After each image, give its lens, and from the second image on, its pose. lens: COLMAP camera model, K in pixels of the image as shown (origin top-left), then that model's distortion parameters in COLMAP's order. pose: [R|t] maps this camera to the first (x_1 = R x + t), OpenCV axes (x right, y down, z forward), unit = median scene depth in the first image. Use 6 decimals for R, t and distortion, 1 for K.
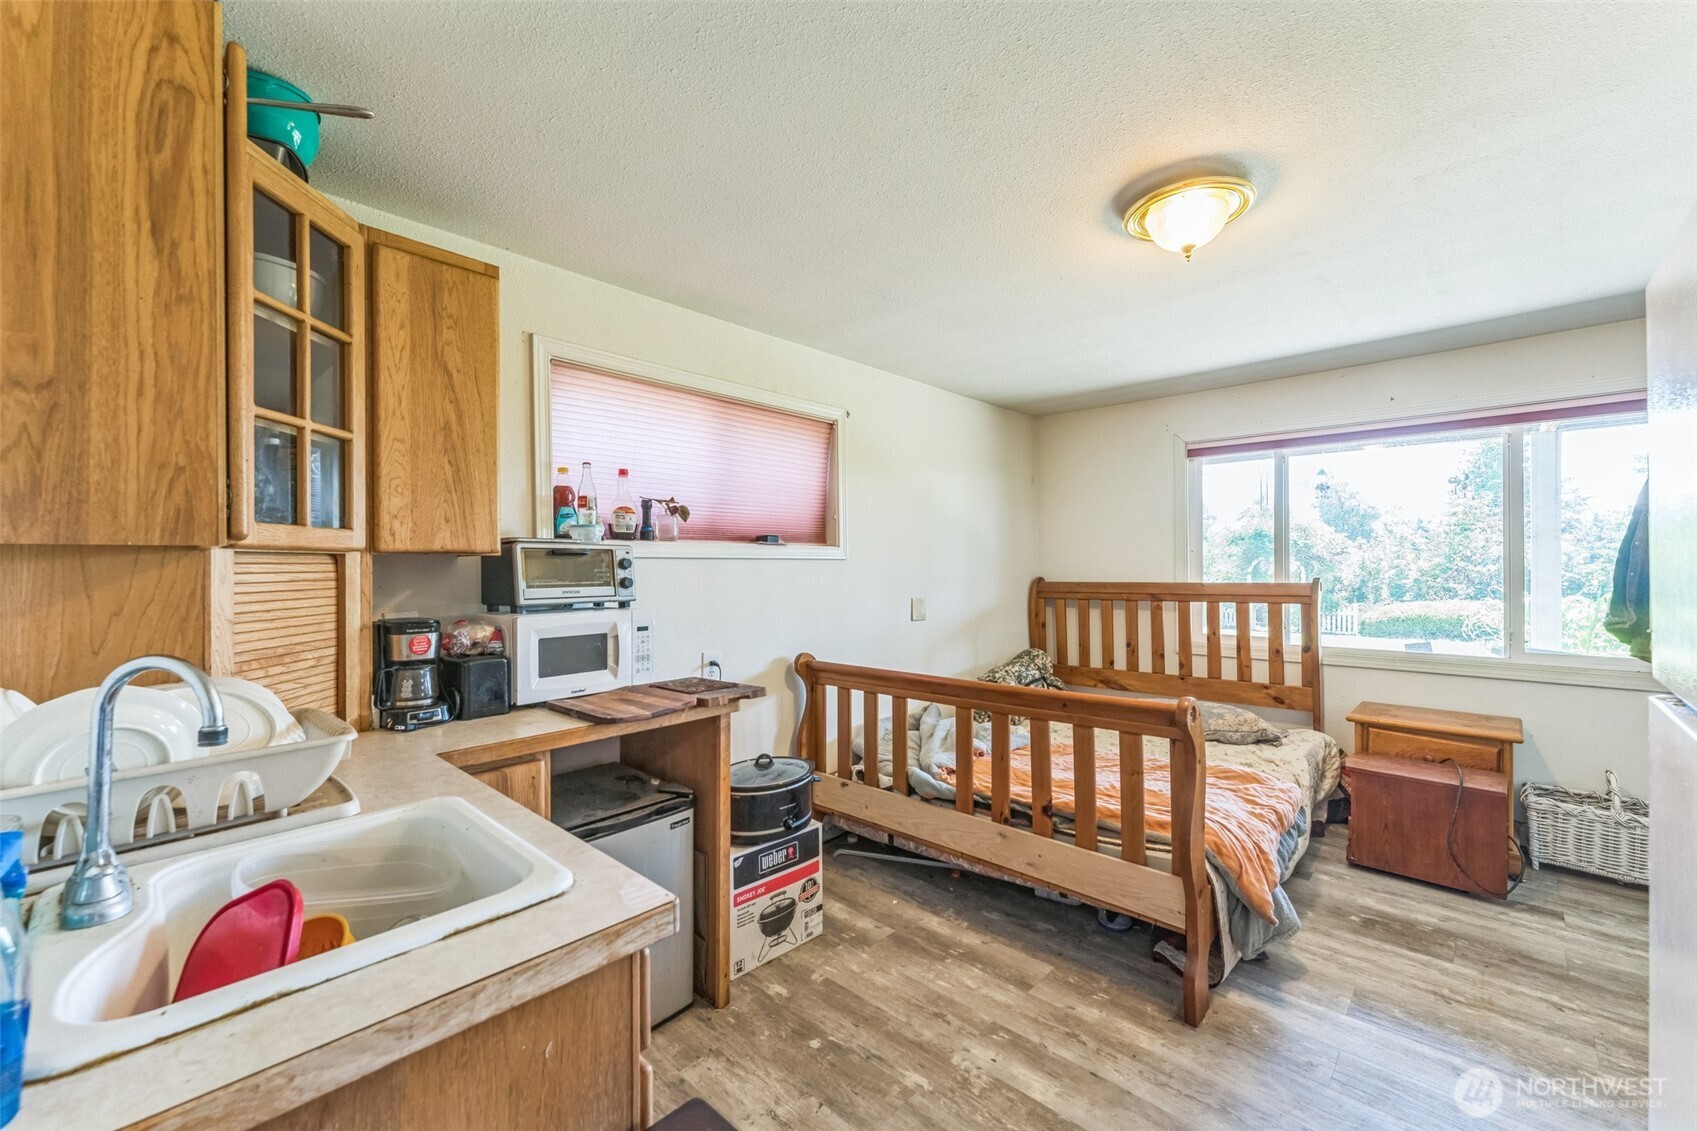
lens RADIAL K [[692.8, 0, 839.3], [0, 692.8, 560.9], [0, 0, 1]] dist [0.001892, 0.000197]
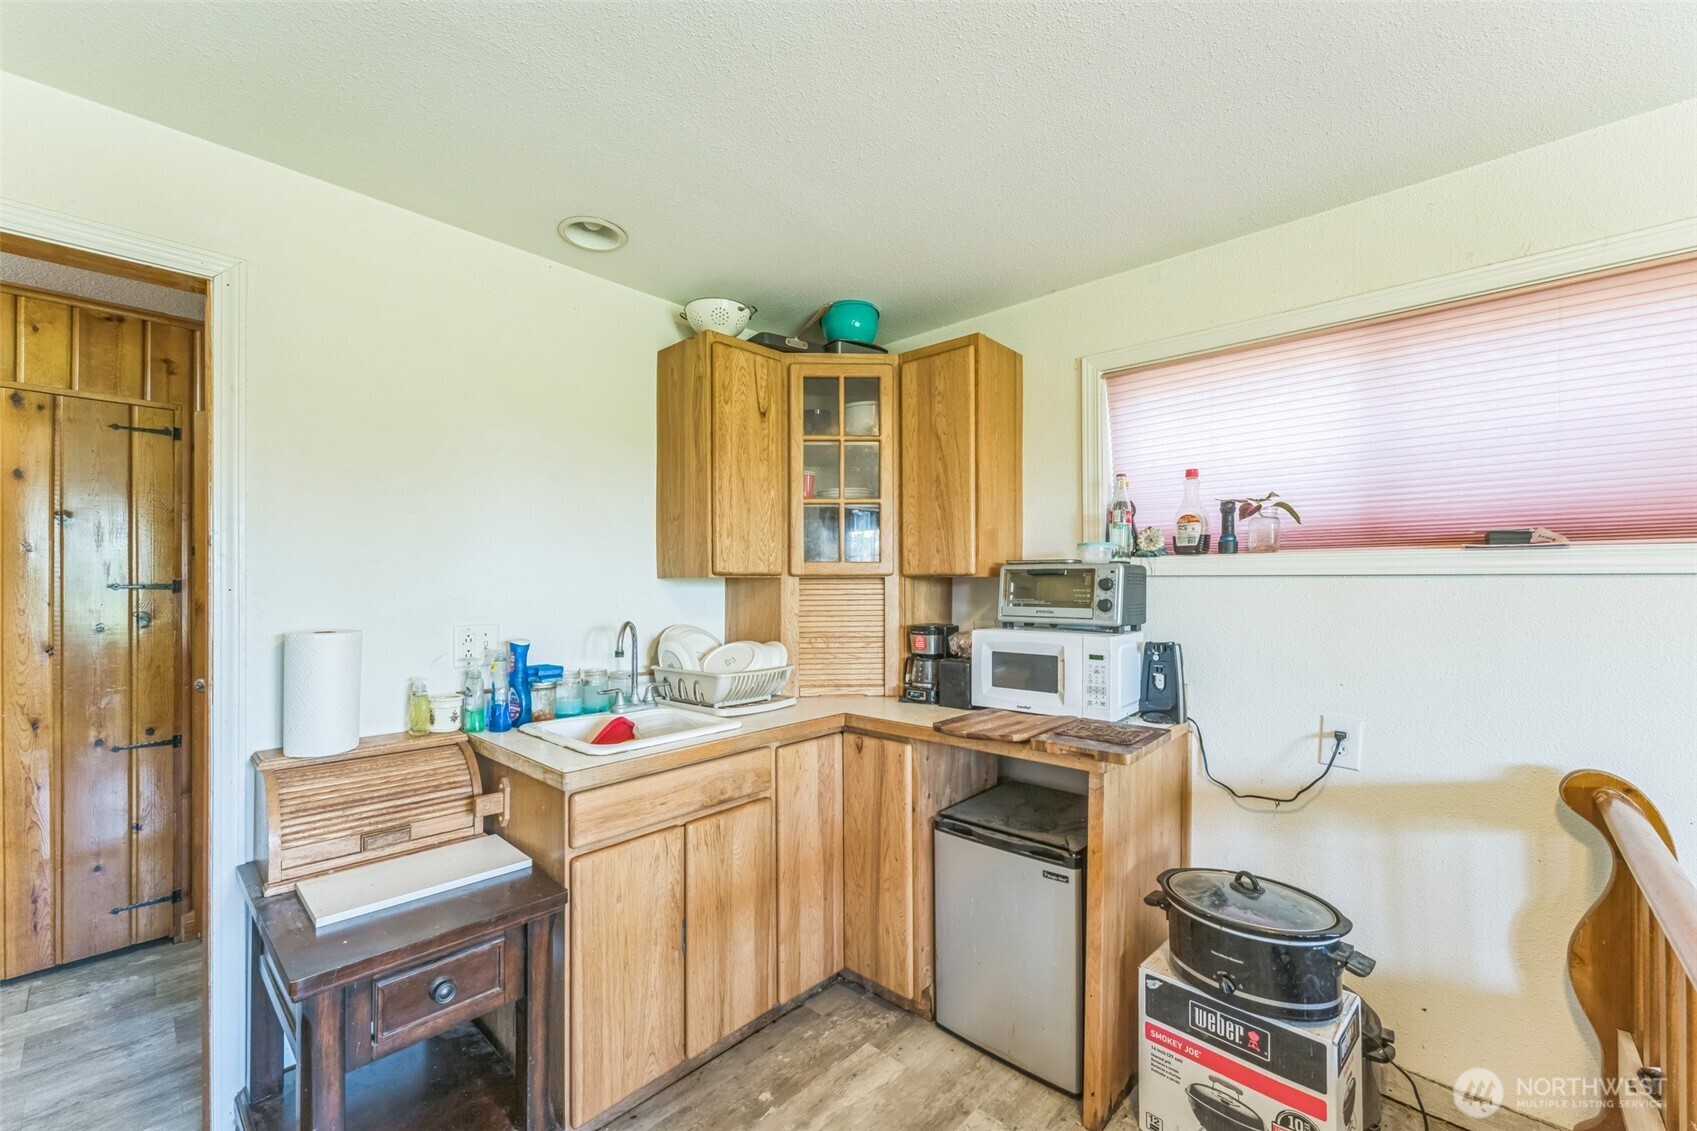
lens RADIAL K [[692.8, 0, 839.4], [0, 692.8, 576.2], [0, 0, 1]] dist [0.001892, 0.000197]
pose [[-0.003974, 0.001204, -0.999991, 0.624211], [0.011306, 0.999935, 0.001159, -0.011712], [0.999928, -0.011302, -0.003987, 0.687647]]
